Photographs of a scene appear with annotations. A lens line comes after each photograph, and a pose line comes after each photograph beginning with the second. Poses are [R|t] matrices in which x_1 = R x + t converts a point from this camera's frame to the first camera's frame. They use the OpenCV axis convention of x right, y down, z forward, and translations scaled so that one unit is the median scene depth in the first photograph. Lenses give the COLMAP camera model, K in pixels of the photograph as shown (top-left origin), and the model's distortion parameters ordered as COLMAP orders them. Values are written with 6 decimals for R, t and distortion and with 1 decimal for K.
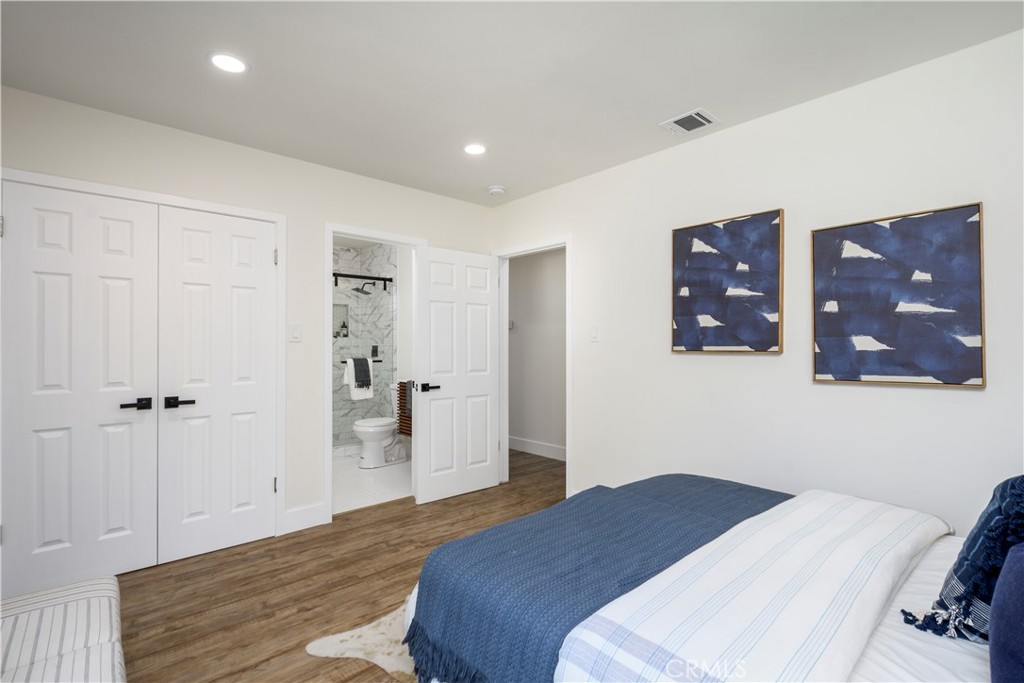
lens RADIAL K [[471.3, 0, 515.0], [0, 471.3, 342.9], [0, 0, 1]] dist [-0.003115, 0.000057]
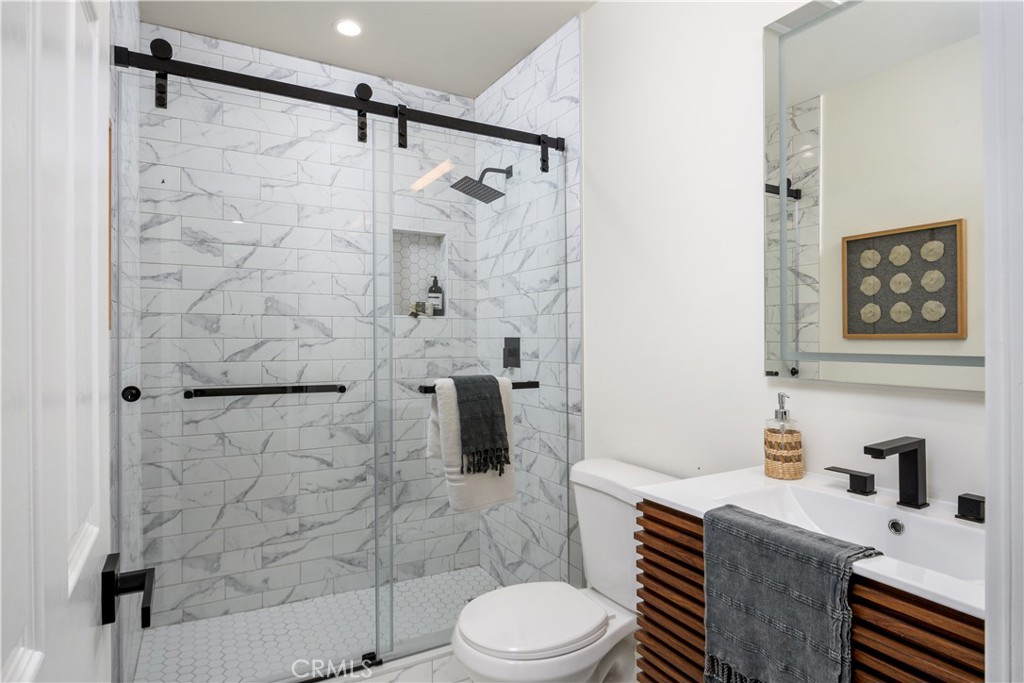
lens RADIAL K [[558.5, 0, 510.9], [0, 558.5, 338.5], [0, 0, 1]] dist [-0.001037, 0.000183]
pose [[0.970524, 0.000661, -0.241003, -0.203778], [0.001242, 0.999969, 0.007744, 0.003614], [0.241001, -0.007815, 0.970493, 0.607026]]
